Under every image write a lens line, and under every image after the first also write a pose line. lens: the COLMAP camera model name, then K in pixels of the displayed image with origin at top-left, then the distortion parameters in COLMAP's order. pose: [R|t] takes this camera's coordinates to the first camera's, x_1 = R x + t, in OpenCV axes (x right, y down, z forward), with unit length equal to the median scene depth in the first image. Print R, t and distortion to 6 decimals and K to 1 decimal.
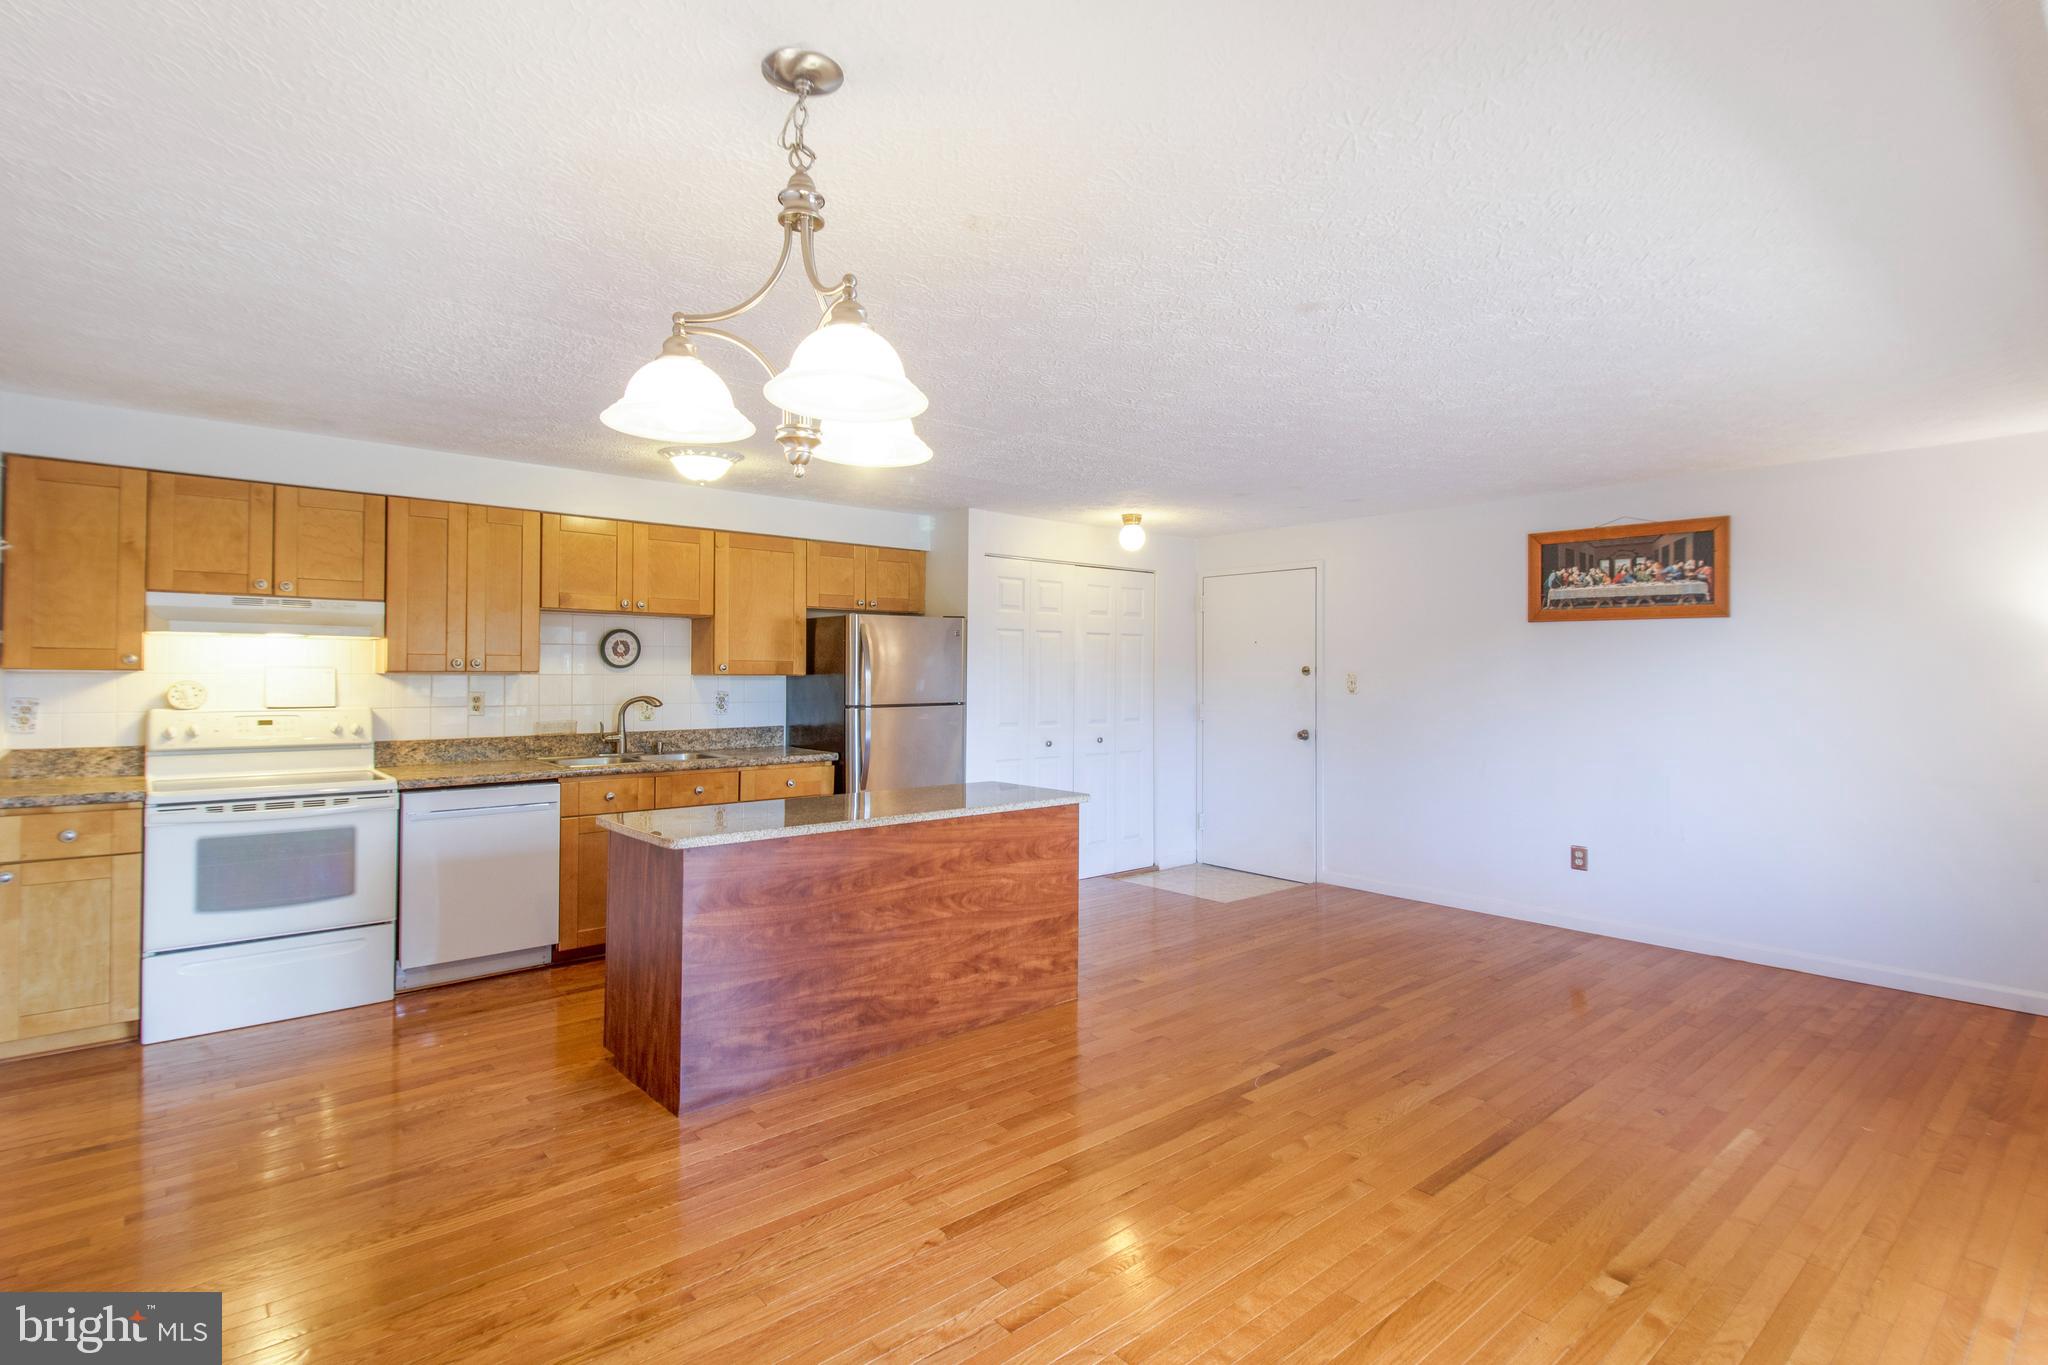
lens RADIAL K [[998.0, 0, 1024.9], [0, 998.0, 669.0], [0, 0, 1]] dist [0.013091, -0.007222]
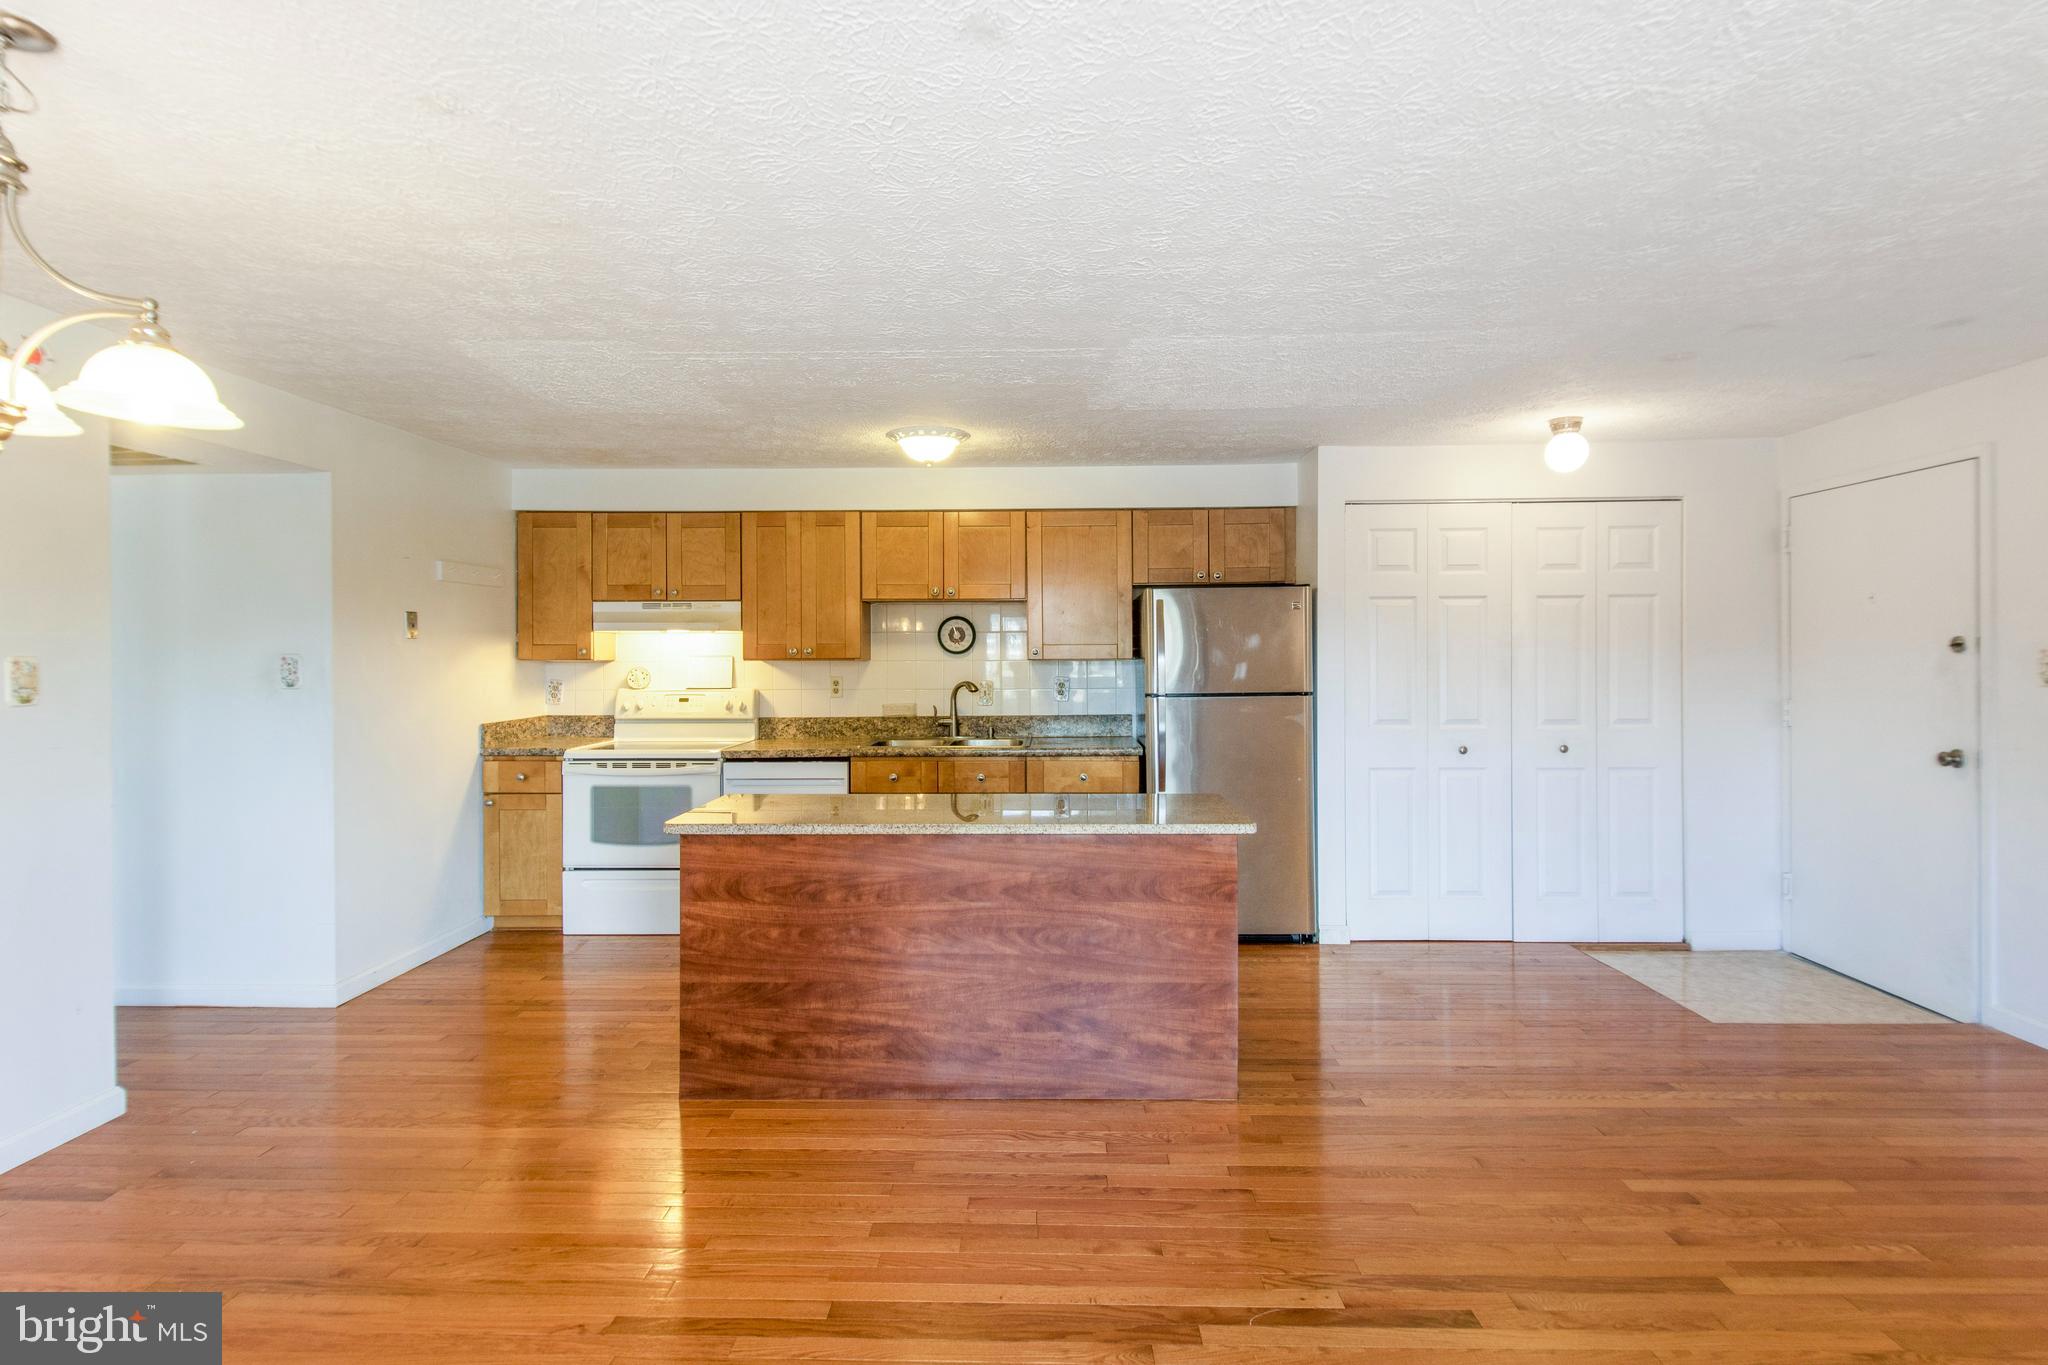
lens RADIAL K [[998.0, 0, 1017.2], [0, 998.0, 673.7], [0, 0, 1]] dist [0.013091, -0.007222]
pose [[0.738821, 0.002404, -0.673897, 0.437237], [0.011931, 0.999790, 0.016646, 0.004135], [0.673796, -0.020339, 0.738638, 0.367072]]
